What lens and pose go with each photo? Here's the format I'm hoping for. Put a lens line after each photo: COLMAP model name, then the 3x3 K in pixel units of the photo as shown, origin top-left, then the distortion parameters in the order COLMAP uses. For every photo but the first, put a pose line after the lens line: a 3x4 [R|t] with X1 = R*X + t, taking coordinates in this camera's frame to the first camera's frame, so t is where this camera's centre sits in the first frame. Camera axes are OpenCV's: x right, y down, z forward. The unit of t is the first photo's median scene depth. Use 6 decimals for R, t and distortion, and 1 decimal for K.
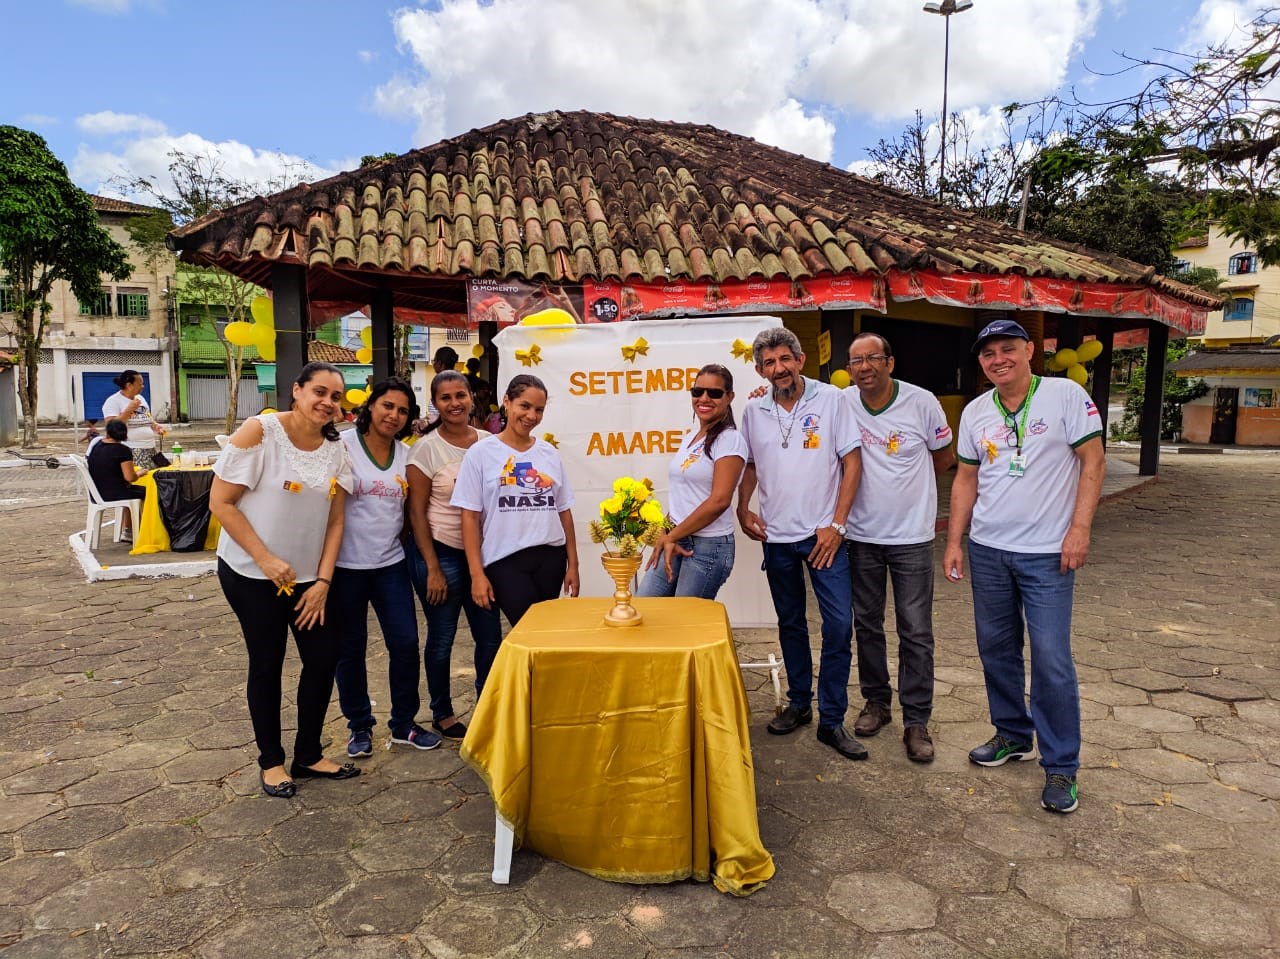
lens RADIAL K [[934.0, 0, 641.3], [0, 934.0, 475.0], [0, 0, 1]] dist [0.069998, -0.074637]
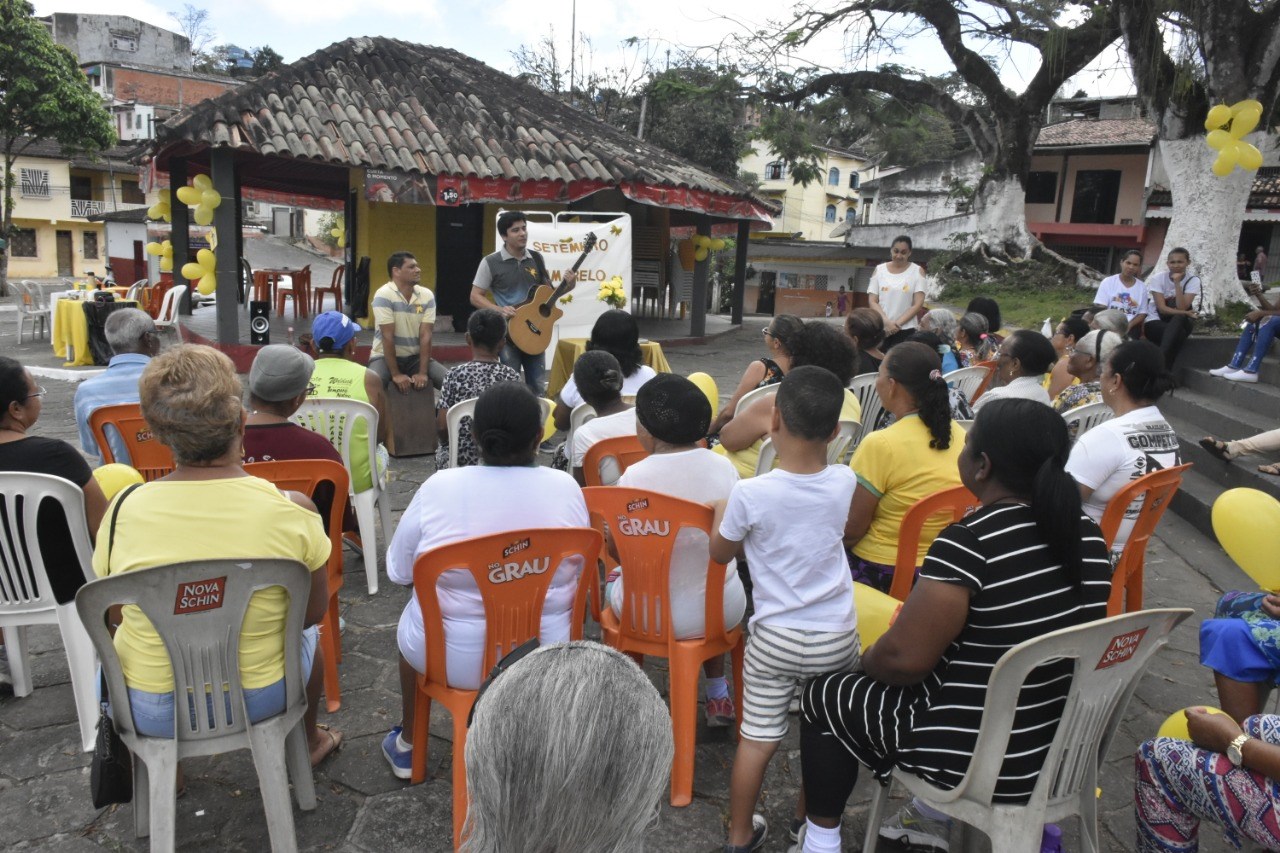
lens RADIAL K [[967.0, 0, 640.7], [0, 967.0, 457.4], [0, 0, 1]] dist [-0.034462, 0.002640]
pose [[0.906850, -0.049132, 0.418580, -0.340415], [0.004999, 0.994366, 0.105888, 0.064269], [-0.421424, -0.093932, 0.901986, -0.446850]]
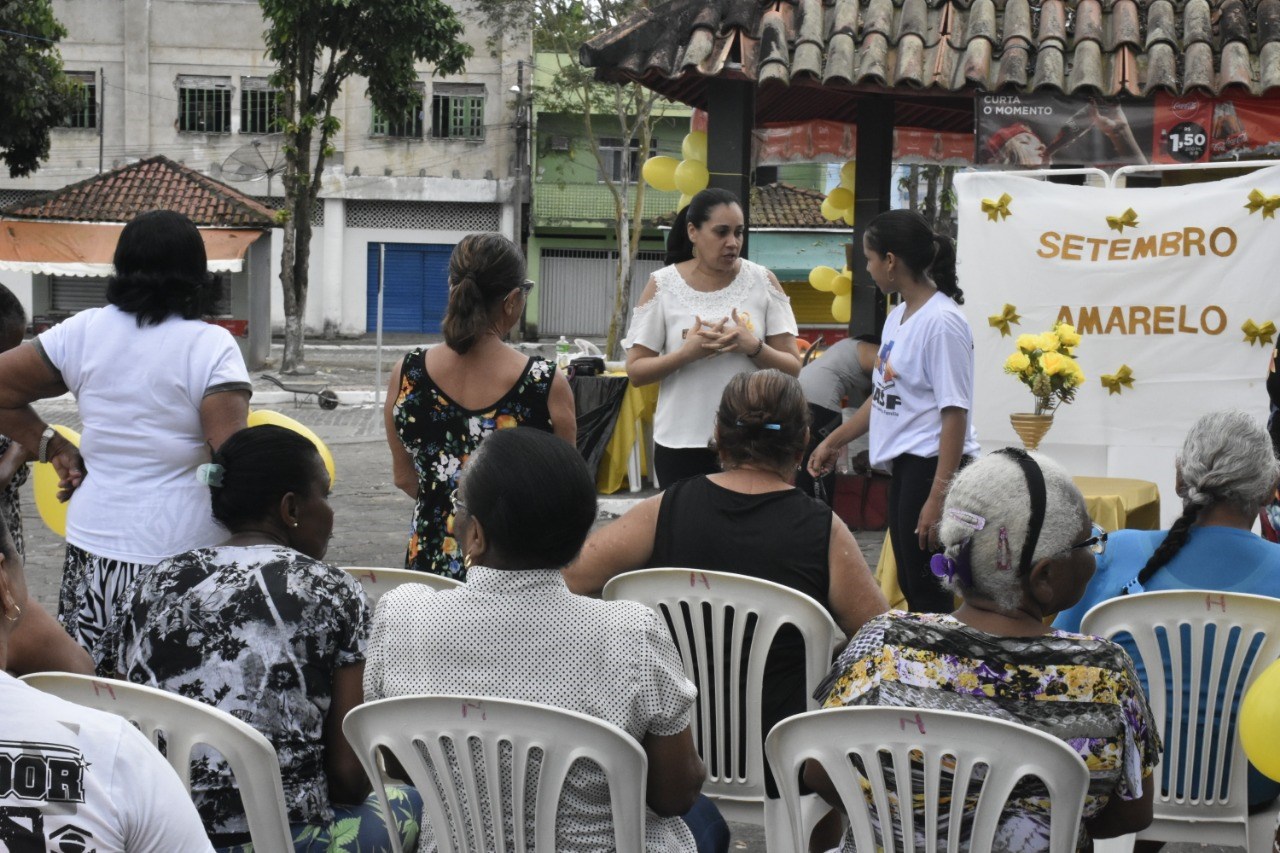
lens RADIAL K [[2177.3, 0, 633.7], [0, 2177.3, 508.2], [0, 0, 1]] dist [0.007179, 0.012049]
pose [[0.922124, 0.059716, -0.382258, 0.155190], [-0.057213, 0.998201, 0.017923, 0.055790], [0.382641, 0.005343, 0.923882, -0.411255]]
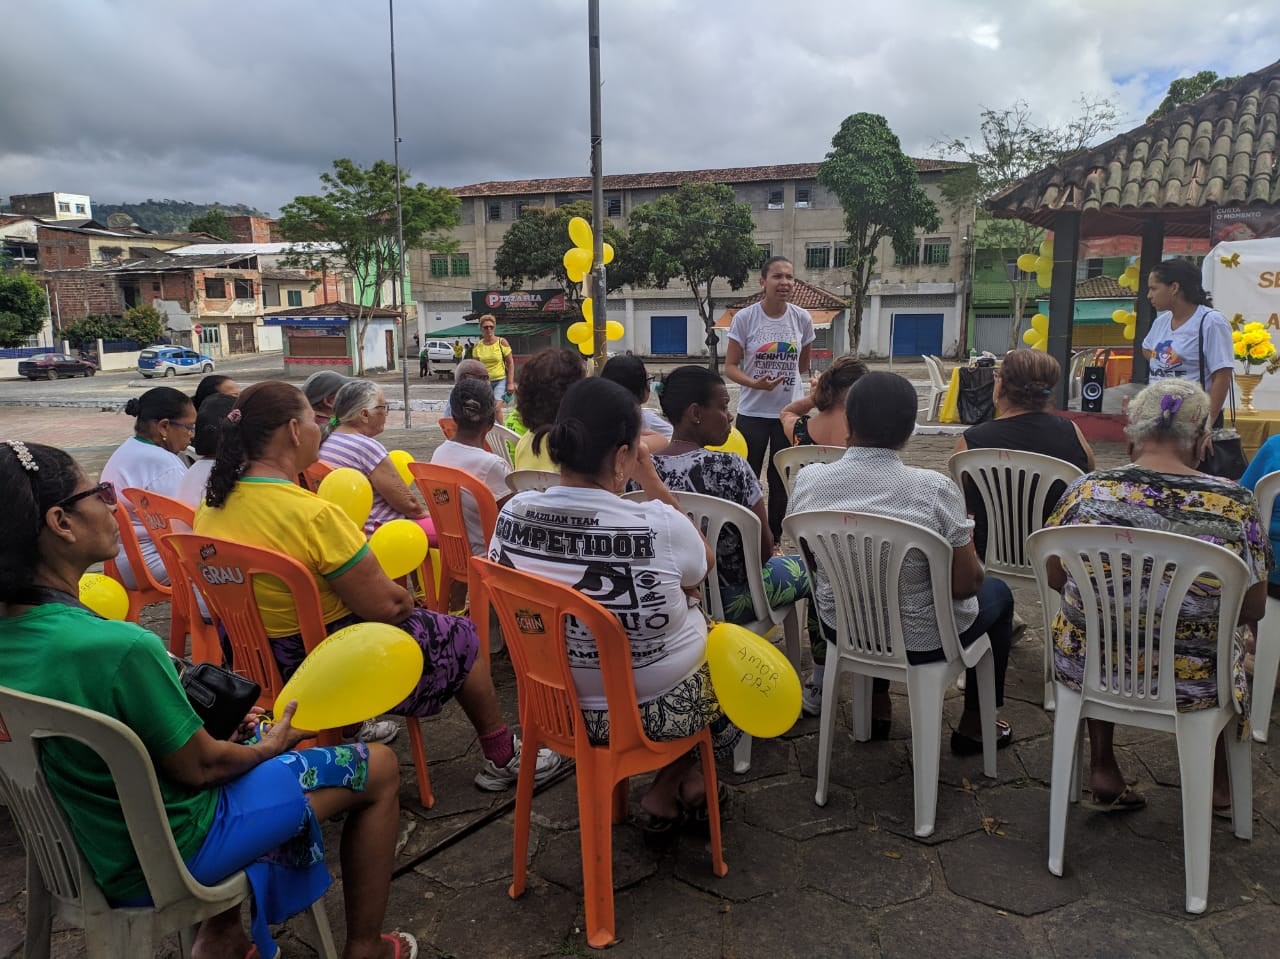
lens RADIAL K [[945.1, 0, 643.2], [0, 945.1, 478.4], [0, 0, 1]] dist [0.079518, -0.088978]
pose [[0.715449, 0.101751, -0.691216, 0.145216], [-0.060046, 0.994633, 0.084265, 0.063536], [0.696080, -0.018782, 0.717719, -0.339394]]
